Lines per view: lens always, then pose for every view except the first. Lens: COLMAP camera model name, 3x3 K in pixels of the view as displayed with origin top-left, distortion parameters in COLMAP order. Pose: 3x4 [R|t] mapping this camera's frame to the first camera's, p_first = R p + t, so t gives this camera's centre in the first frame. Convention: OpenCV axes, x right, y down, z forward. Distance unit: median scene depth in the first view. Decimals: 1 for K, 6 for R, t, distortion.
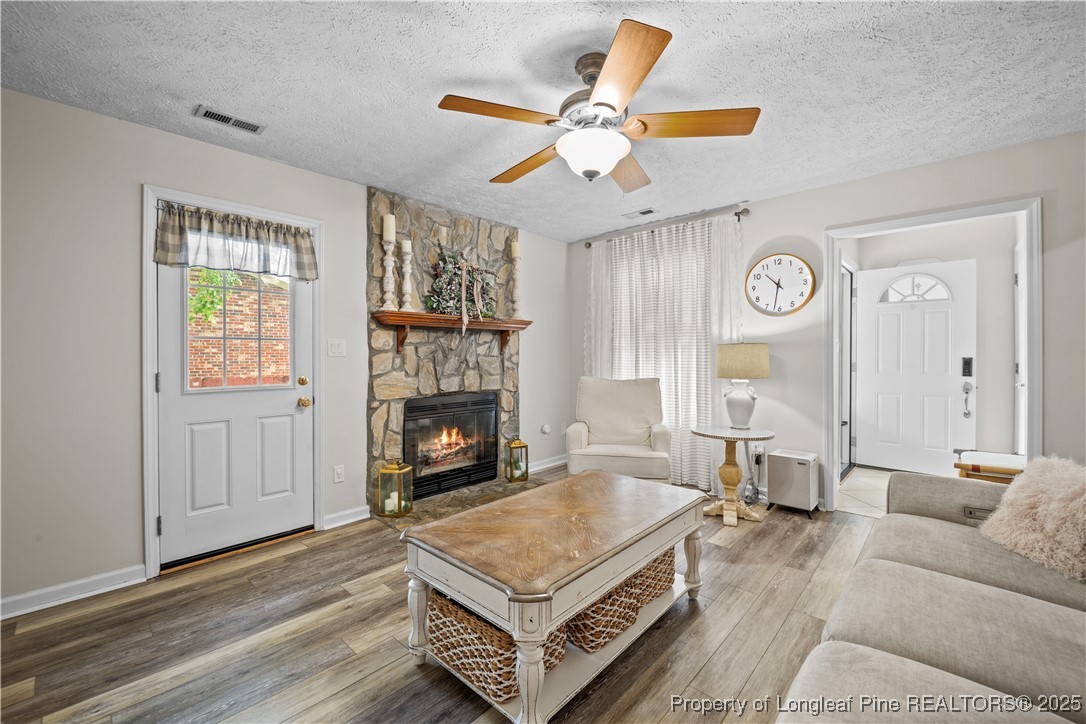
lens RADIAL K [[440.1, 0, 543.0], [0, 440.1, 362.0], [0, 0, 1]] dist [0.000236, -0.000022]
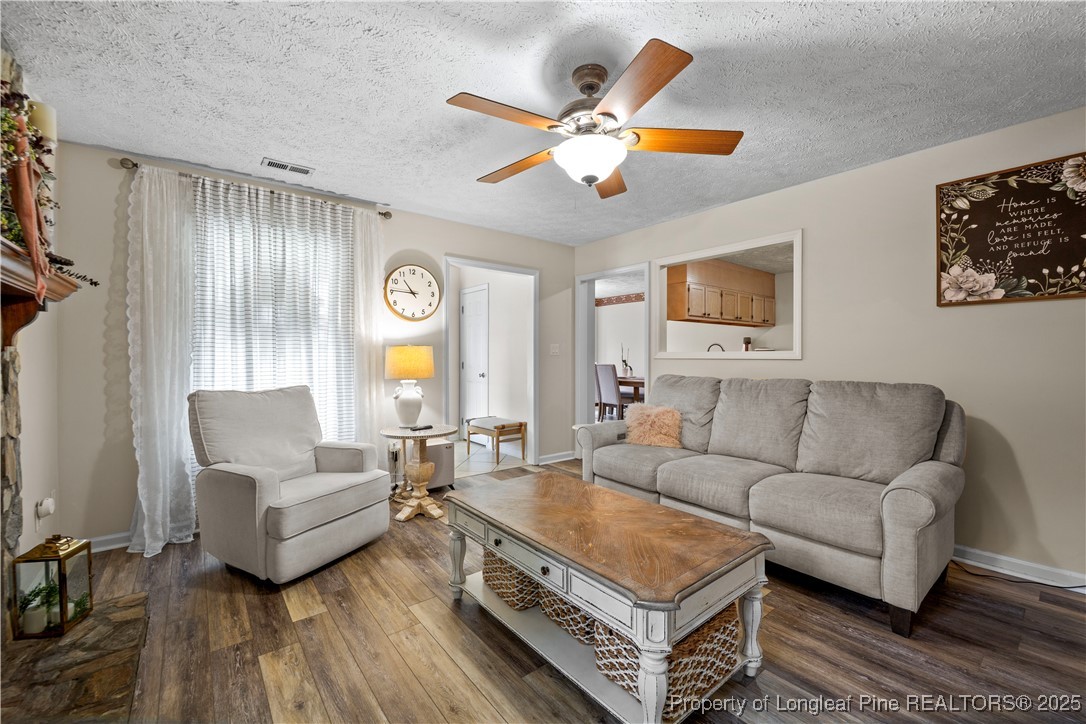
lens RADIAL K [[439.1, 0, 543.0], [0, 439.1, 362.0], [0, 0, 1]] dist [-0.025767, -0.000149]
pose [[0.143710, -0.007313, 0.989593, -0.483639], [0.013630, 0.999892, 0.005410, -0.003748], [-0.989526, 0.012711, 0.143794, 0.505374]]
